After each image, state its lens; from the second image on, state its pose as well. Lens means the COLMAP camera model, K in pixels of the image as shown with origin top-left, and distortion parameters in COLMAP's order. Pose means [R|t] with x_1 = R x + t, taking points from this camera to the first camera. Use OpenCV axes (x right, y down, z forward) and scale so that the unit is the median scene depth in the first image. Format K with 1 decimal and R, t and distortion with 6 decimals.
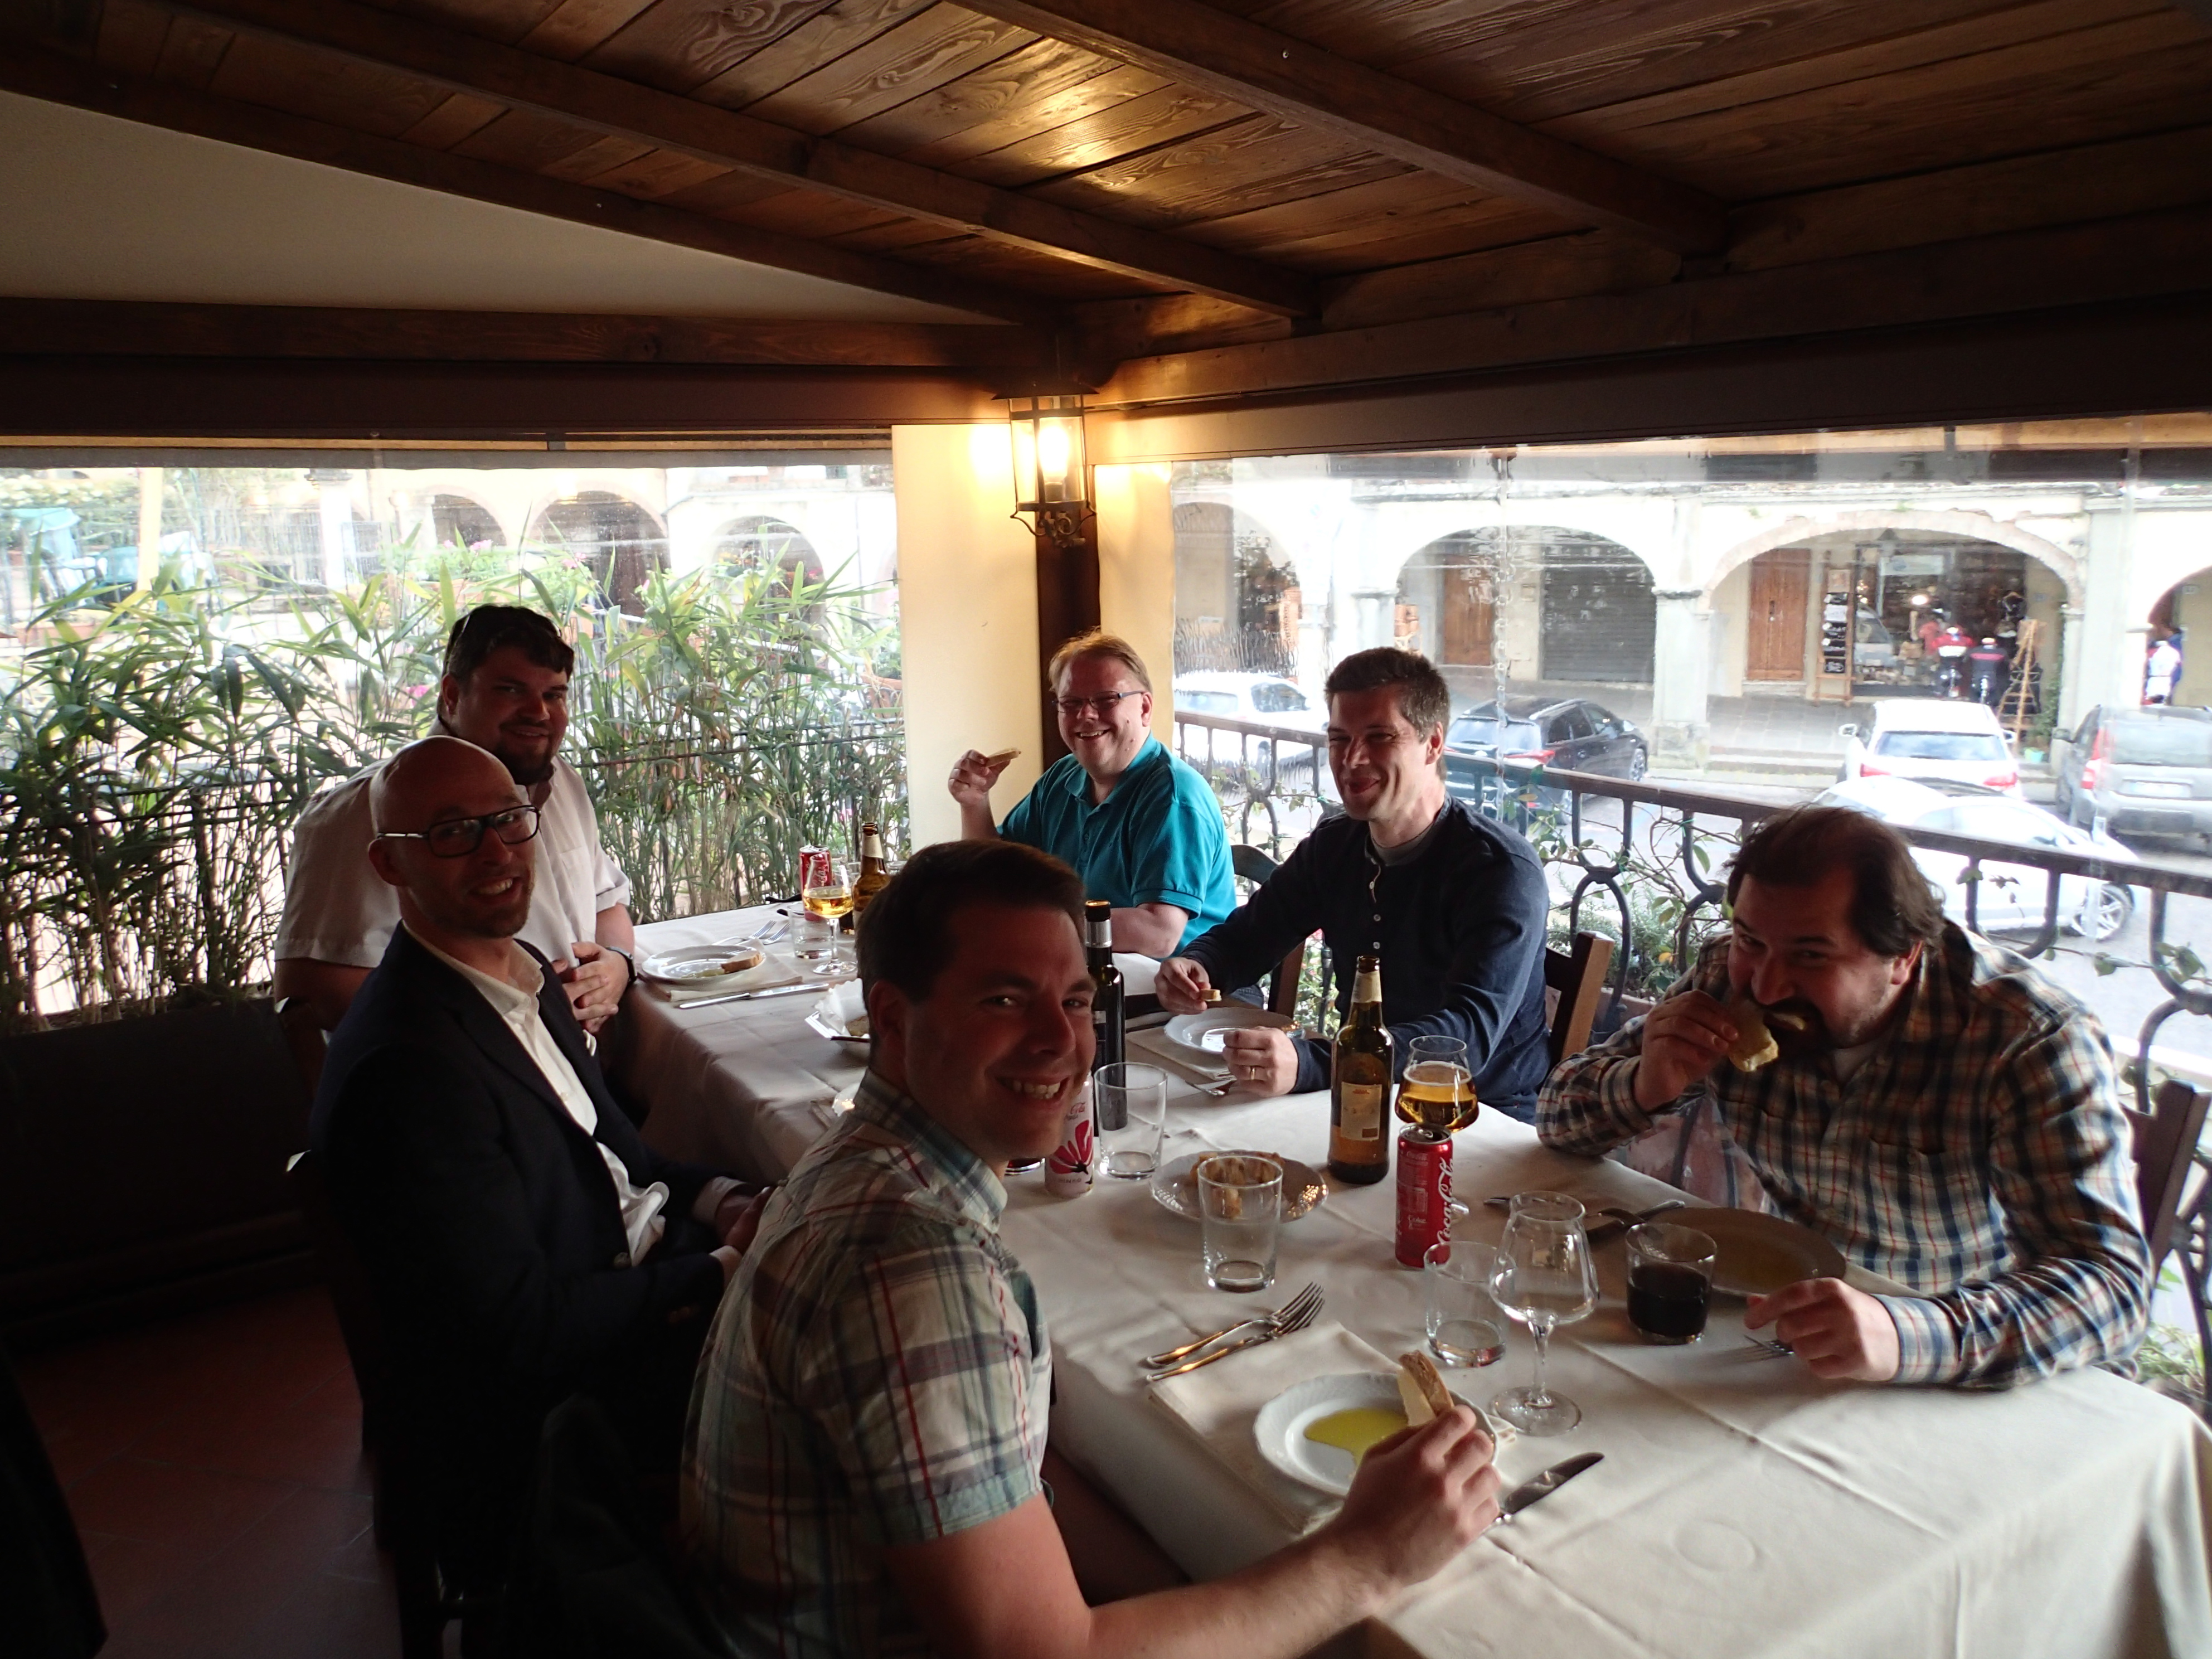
lens RADIAL K [[1702.3, 0, 1106.0], [0, 1702.3, 829.5], [0, 0, 1]] dist [-0.348858, 0.001376]
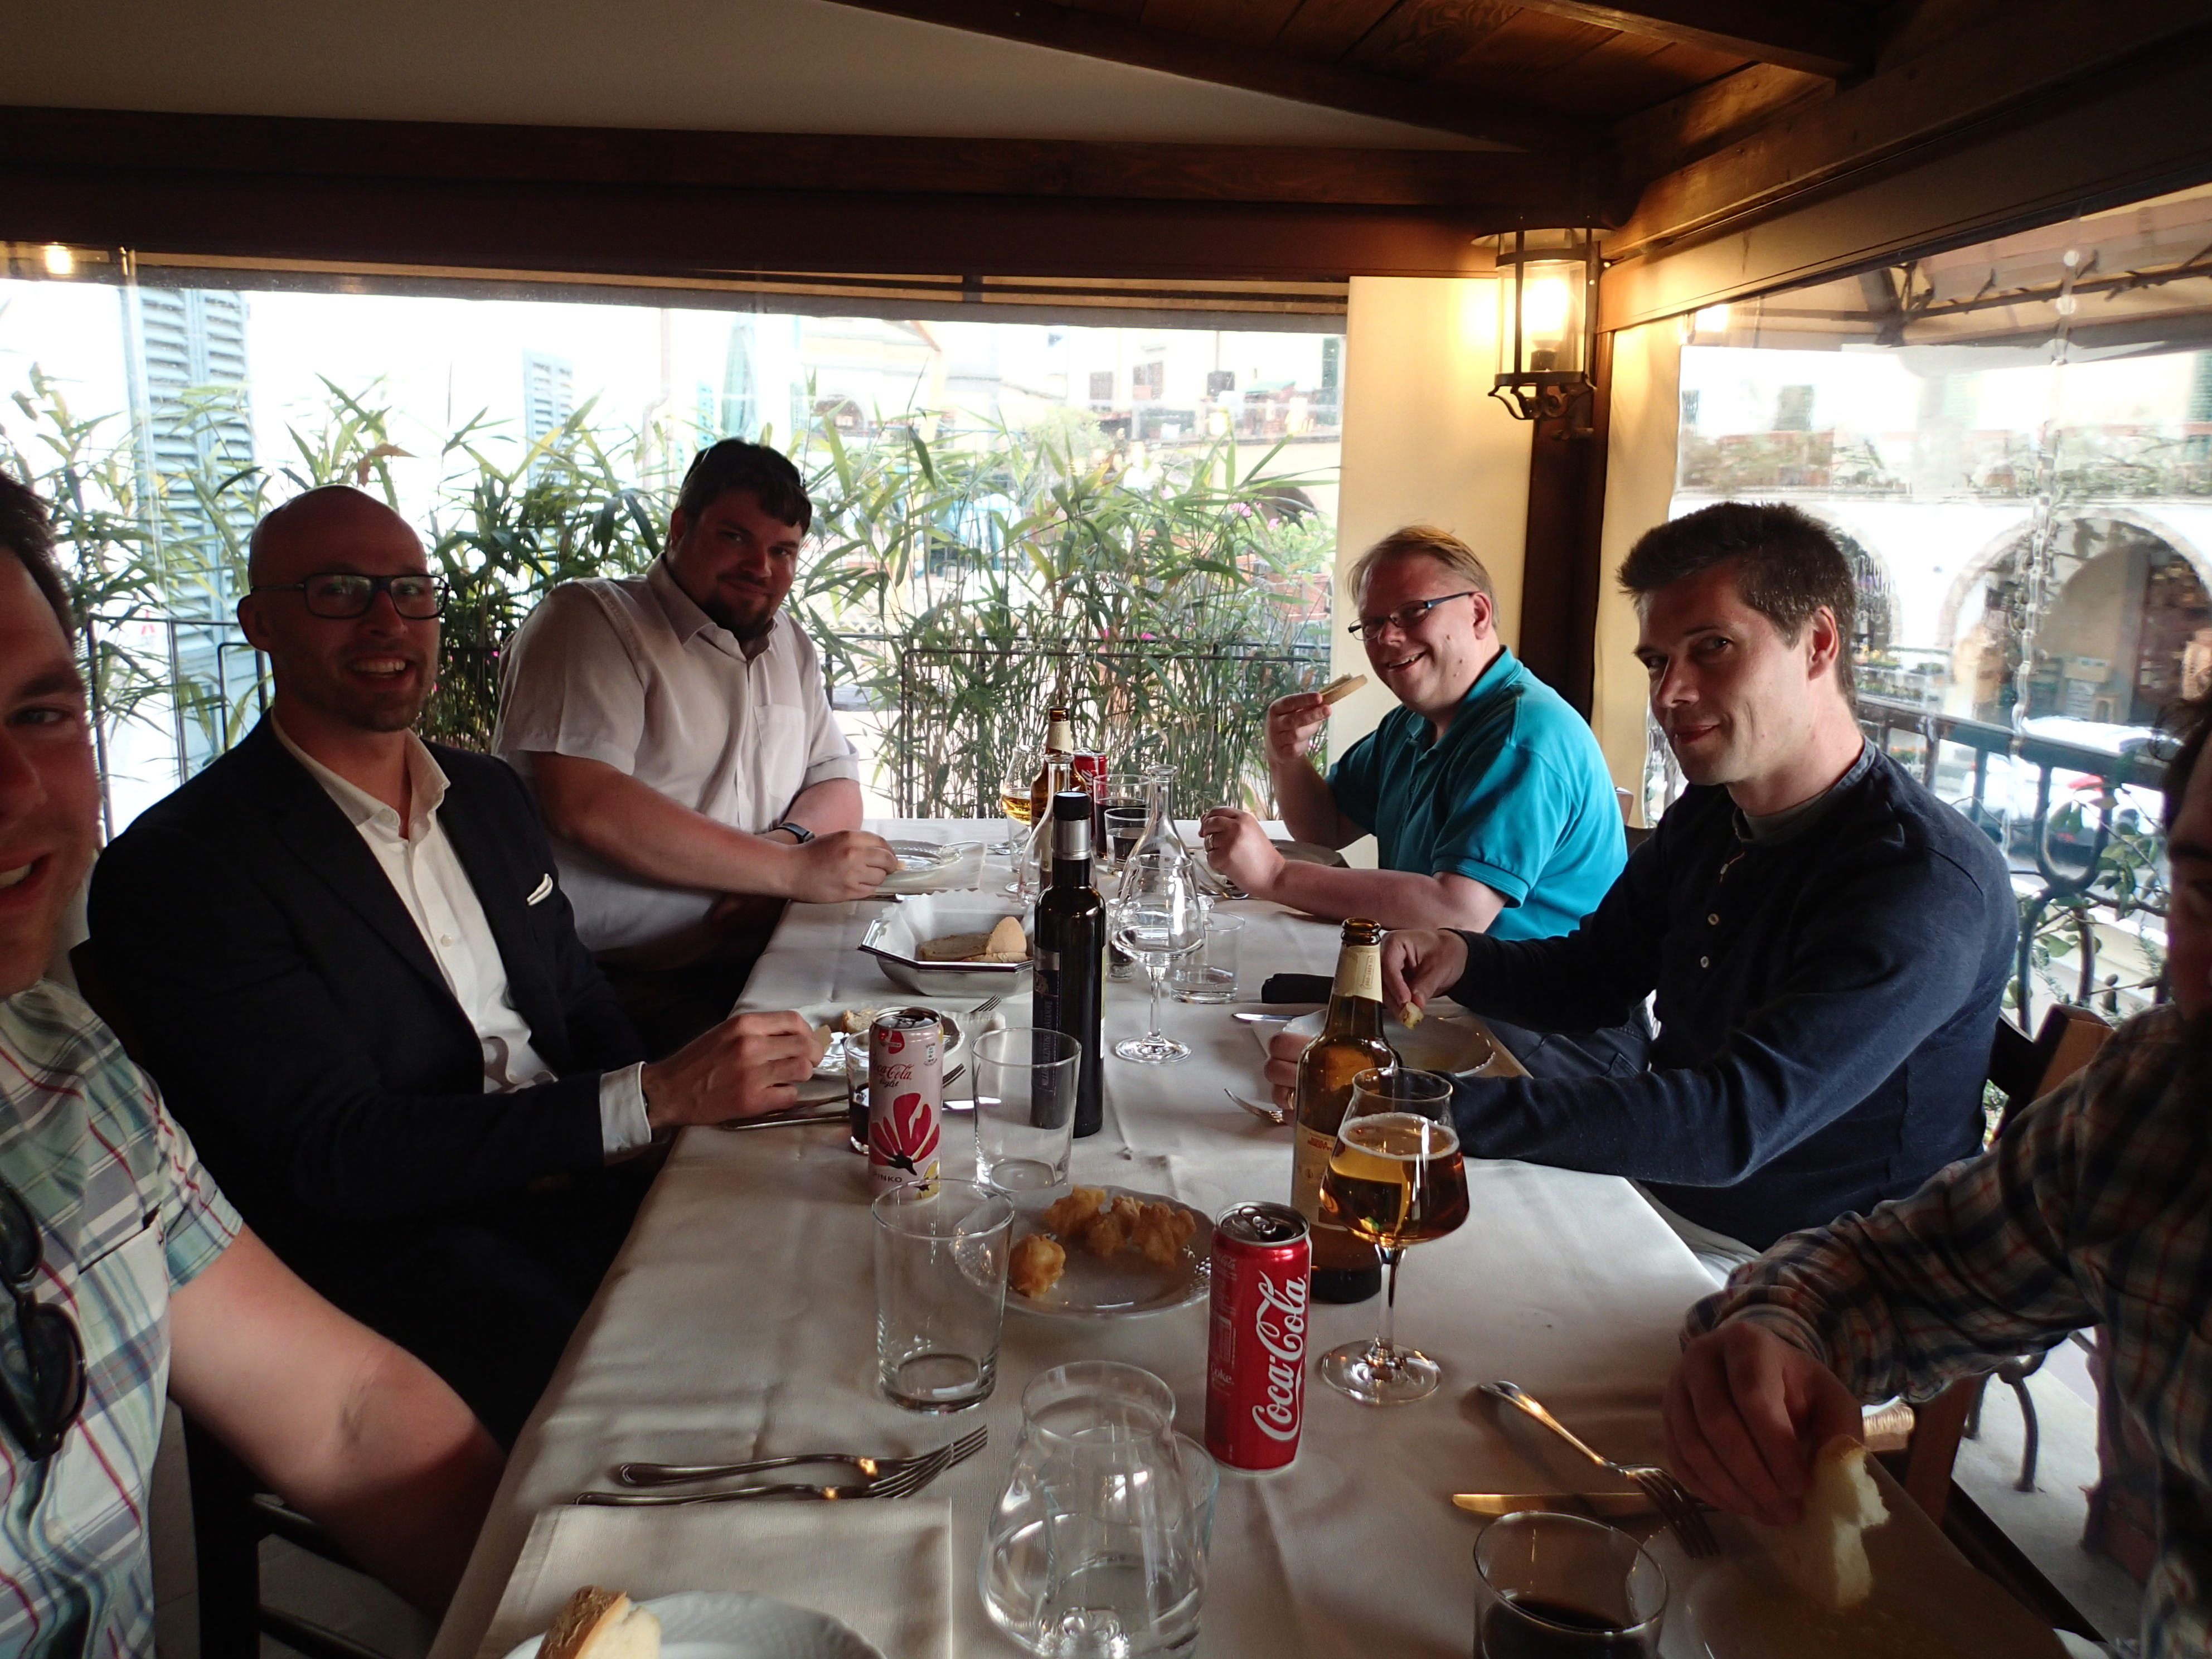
lens RADIAL K [[1669.4, 0, 1098.6], [0, 1669.4, 806.1], [0, 0, 1]] dist [0.002387, 0.008111]
pose [[0.852455, 0.115841, -0.509806, 0.269543], [-0.118127, 0.992603, 0.028024, 0.011353], [0.509281, 0.036333, 0.859833, 0.278421]]
